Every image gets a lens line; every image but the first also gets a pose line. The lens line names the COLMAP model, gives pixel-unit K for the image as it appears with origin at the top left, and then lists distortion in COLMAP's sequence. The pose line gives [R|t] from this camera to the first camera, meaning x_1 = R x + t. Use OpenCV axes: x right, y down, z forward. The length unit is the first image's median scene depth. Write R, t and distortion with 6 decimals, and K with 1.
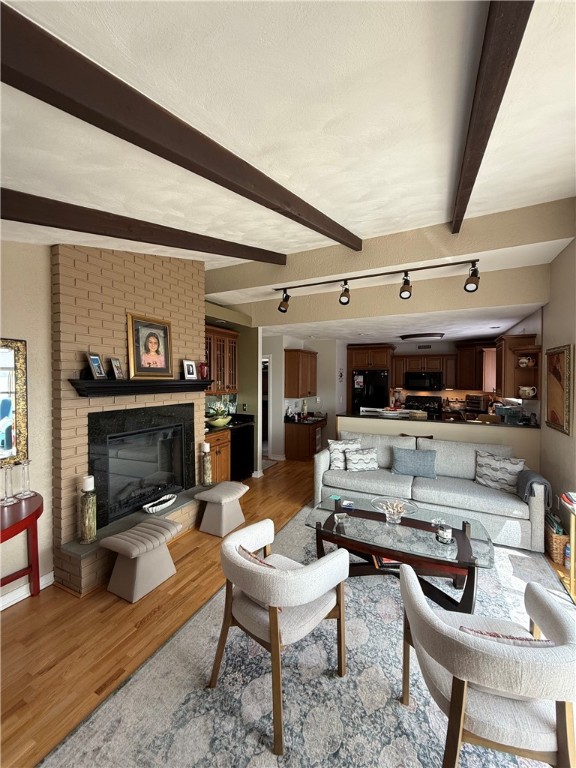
lens RADIAL K [[305.1, 0, 287.7], [0, 305.1, 383.5], [0, 0, 1]] dist [-0.000385, 0.000033]
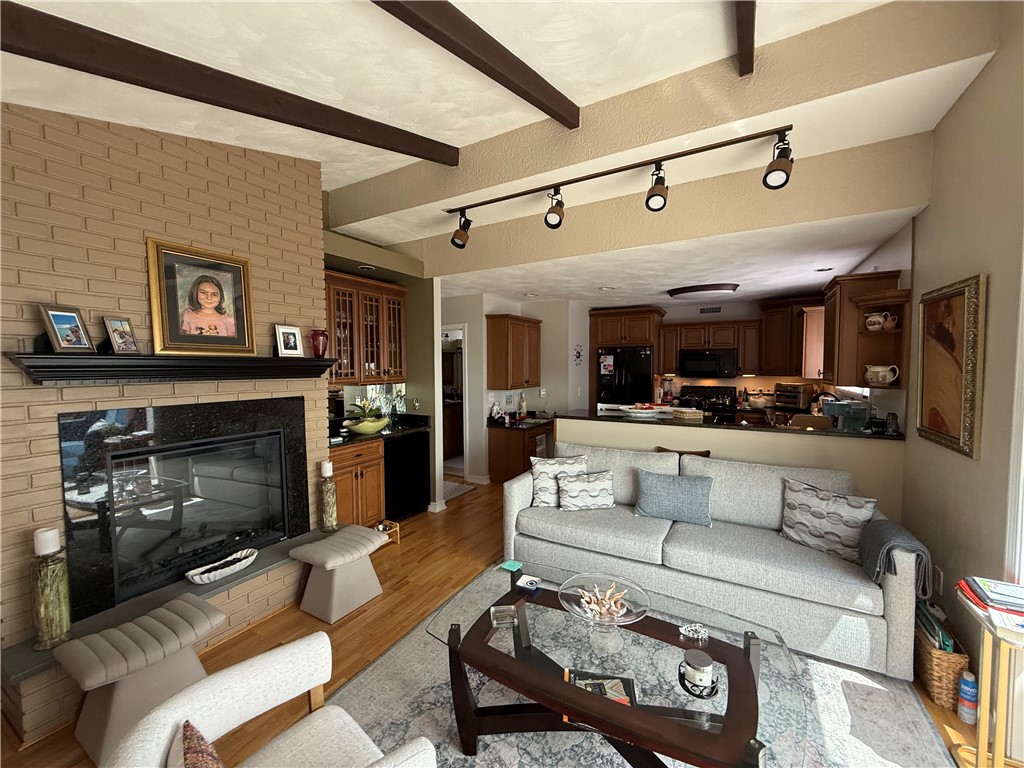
lens RADIAL K [[406.8, 0, 510.4], [0, 406.8, 384.9], [0, 0, 1]] dist [-0.000385, 0.000033]
pose [[0.998007, -0.005364, -0.062882, 0.157333], [0.007226, 0.999541, 0.029430, 0.019800], [0.062695, -0.029826, 0.997587, 0.218174]]
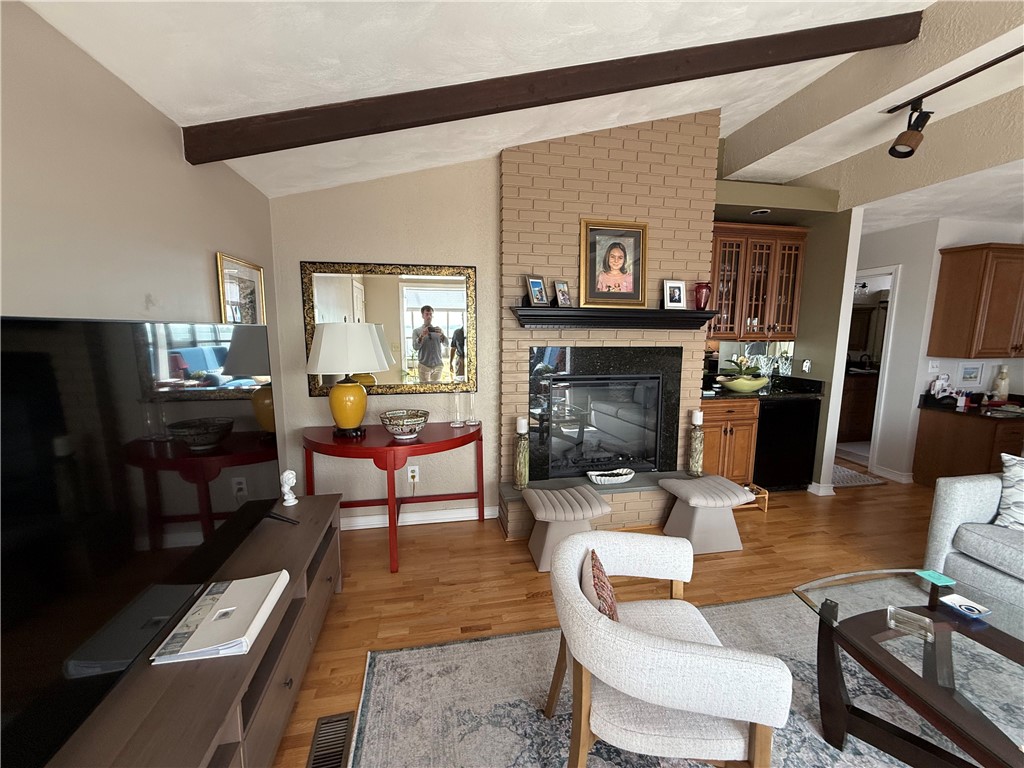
lens RADIAL K [[406.8, 0, 510.4], [0, 406.8, 384.9], [0, 0, 1]] dist [-0.000385, 0.000033]
pose [[0.605113, 0.108018, -0.788778, 0.167472], [-0.019093, 0.992437, 0.121261, 0.045954], [0.795911, -0.058317, 0.602599, 0.178169]]
